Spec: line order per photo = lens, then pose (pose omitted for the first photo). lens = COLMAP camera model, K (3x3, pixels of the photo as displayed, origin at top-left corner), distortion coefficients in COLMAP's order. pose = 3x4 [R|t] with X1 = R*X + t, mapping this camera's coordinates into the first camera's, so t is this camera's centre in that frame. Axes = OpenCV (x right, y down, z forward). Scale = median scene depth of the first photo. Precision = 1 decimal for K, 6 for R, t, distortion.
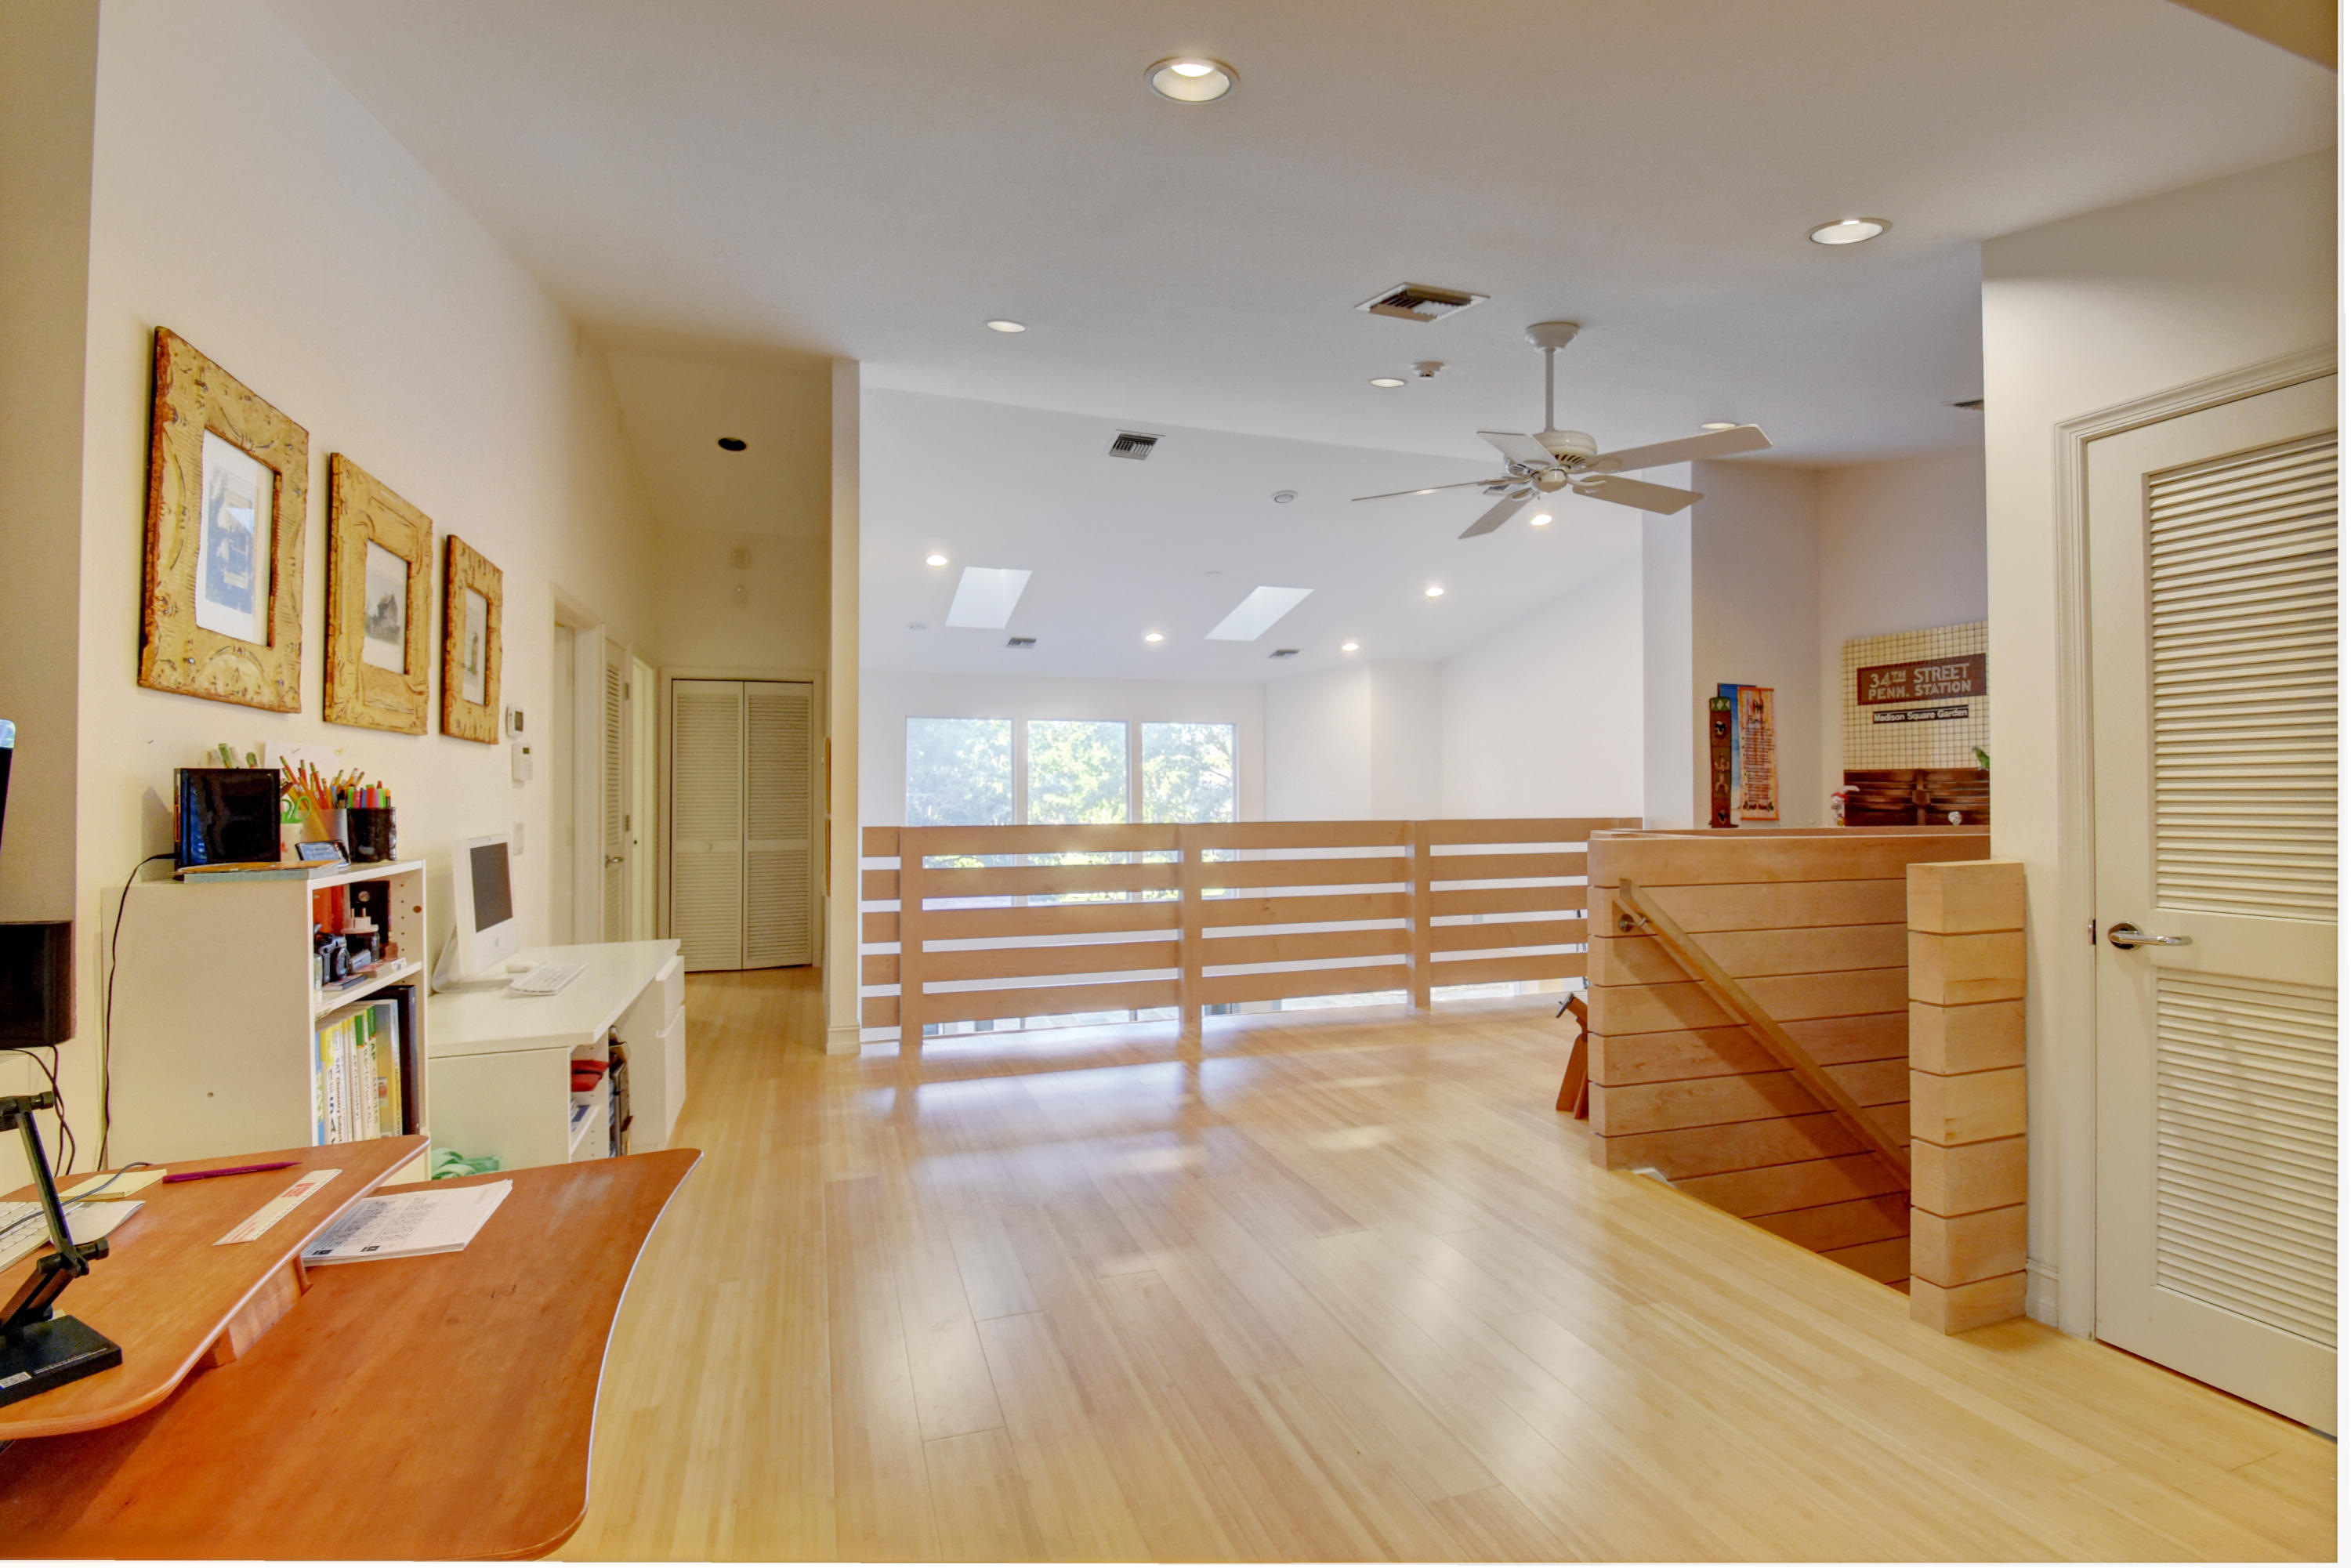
lens RADIAL K [[1032.6, 0, 1170.8], [0, 1032.6, 779.9], [0, 0, 1]] dist [-0.002088, -0.004257]
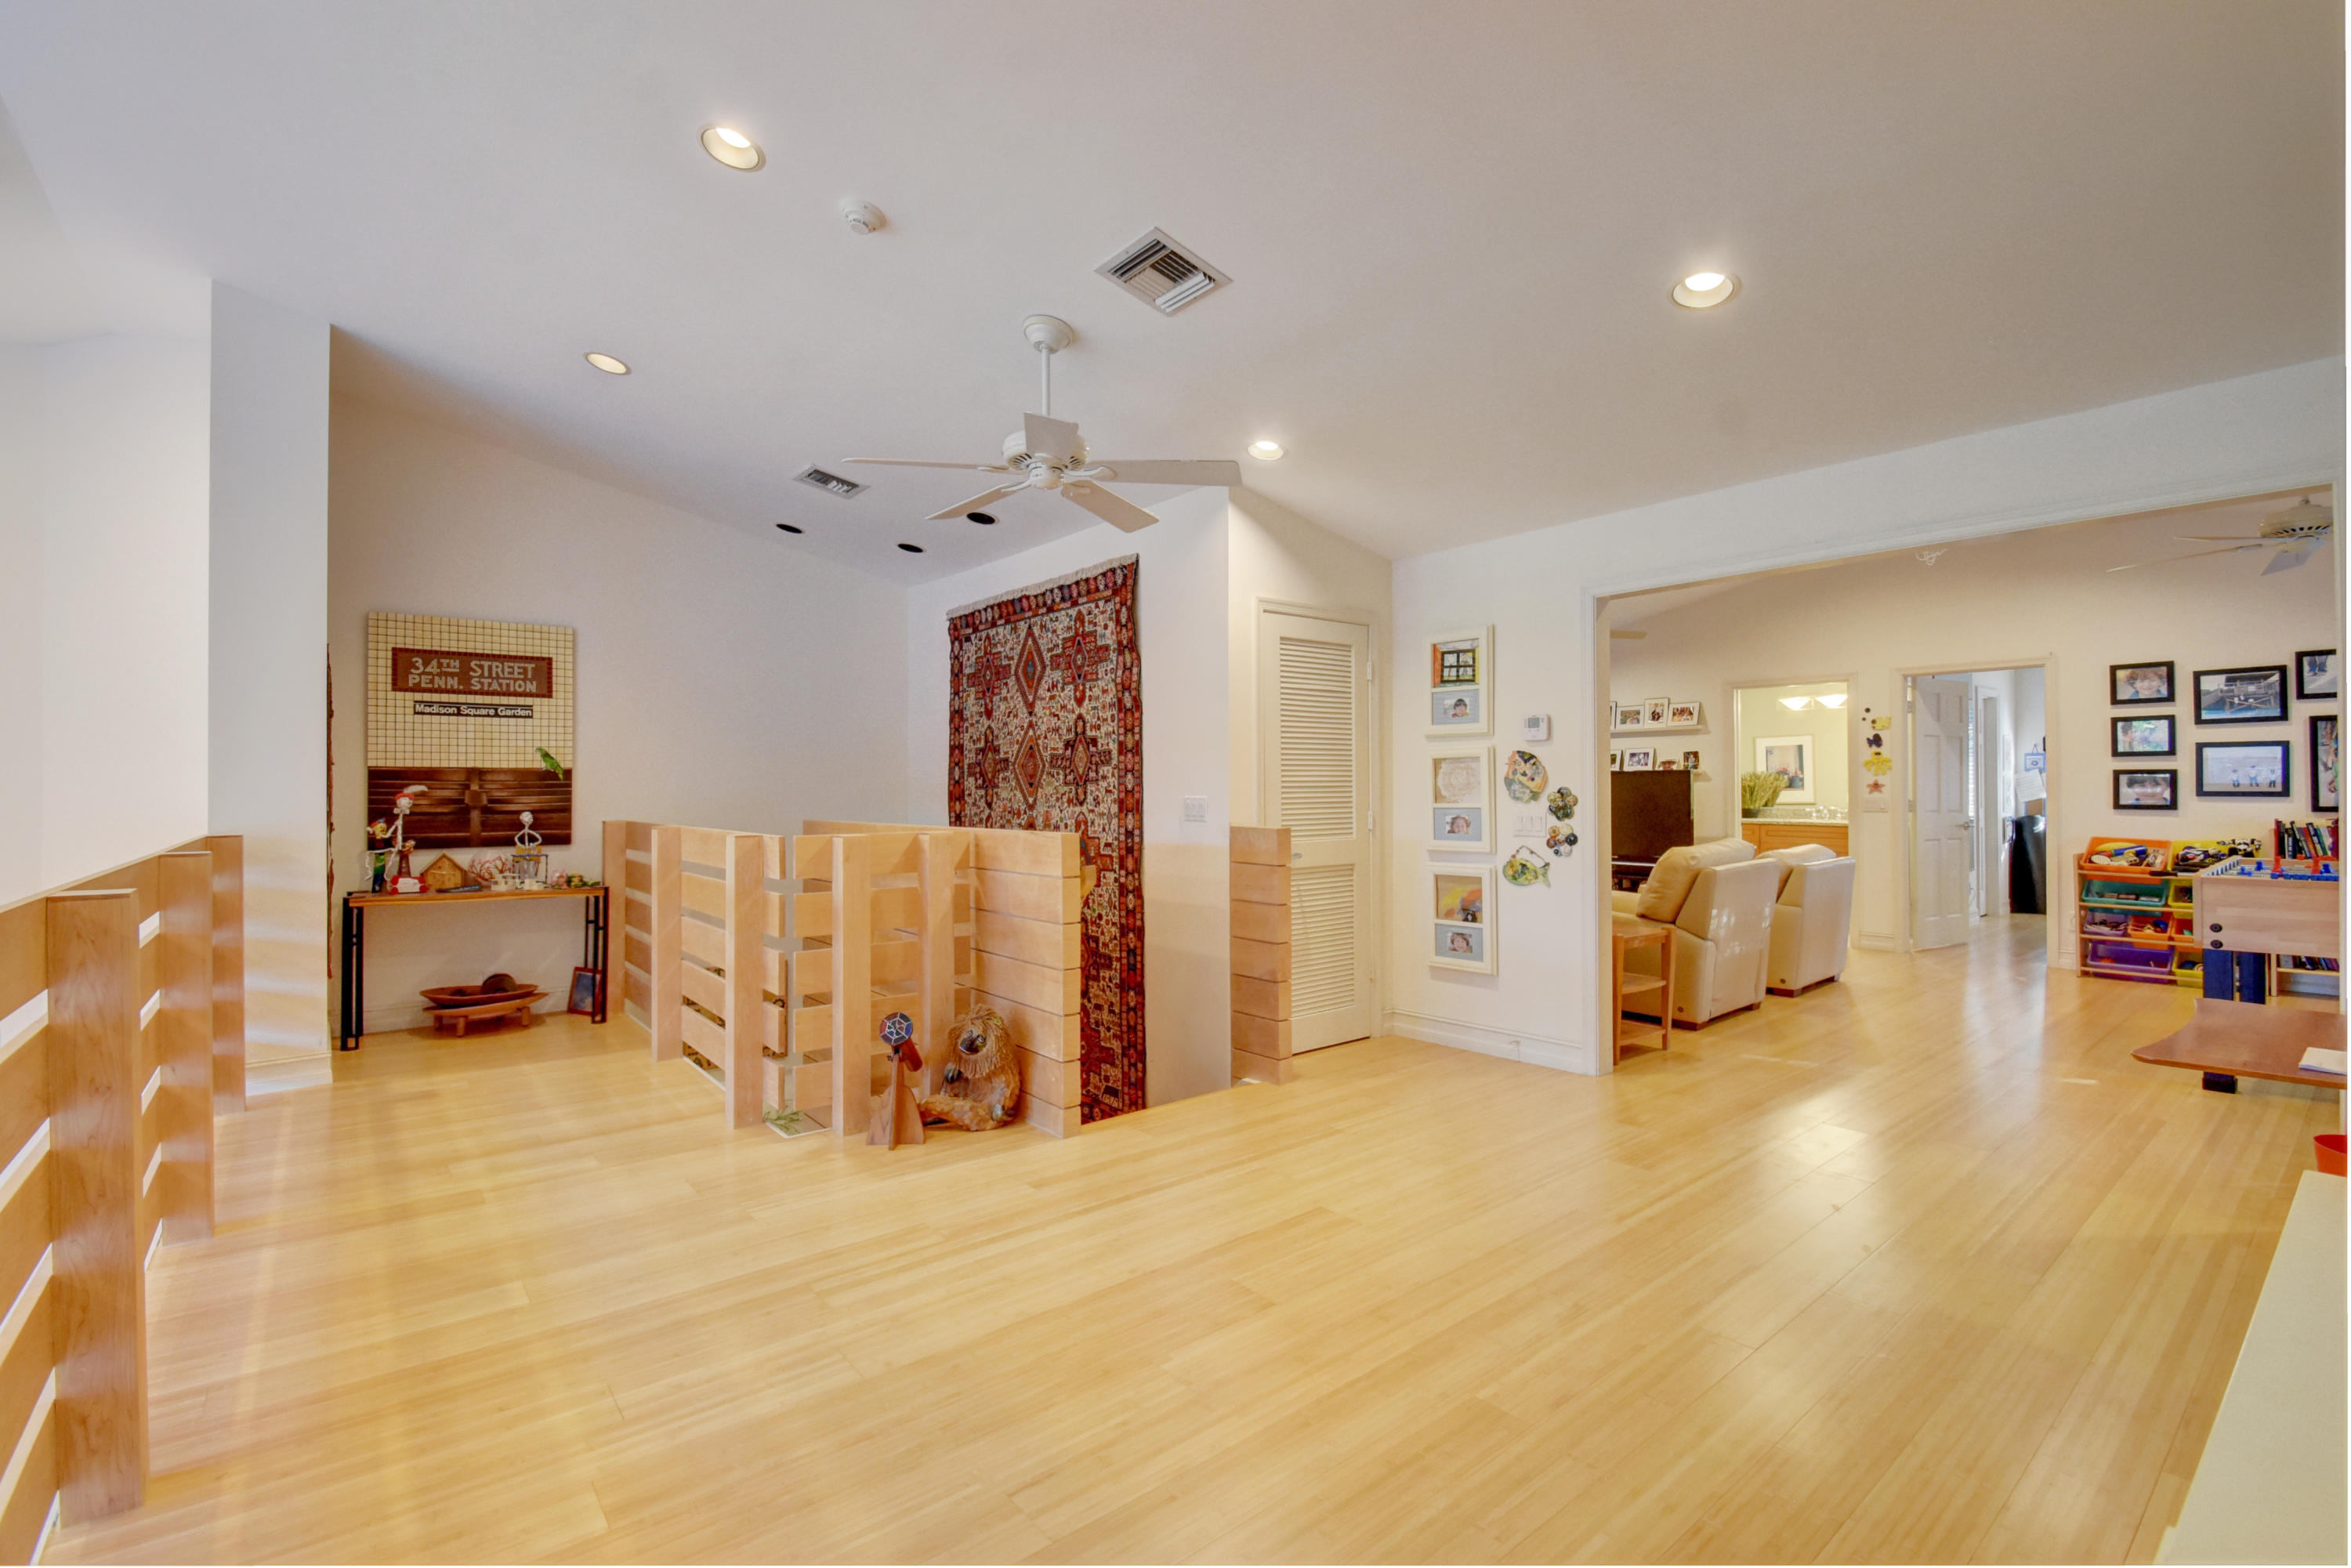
lens RADIAL K [[1032.6, 0, 1132.4], [0, 1032.6, 779.5], [0, 0, 1]] dist [-0.002088, -0.004257]
pose [[-0.328096, 0.010619, 0.944585, -0.362176], [-0.005146, 0.999902, -0.013028, 0.009359], [-0.944630, -0.009135, -0.328009, 0.751235]]
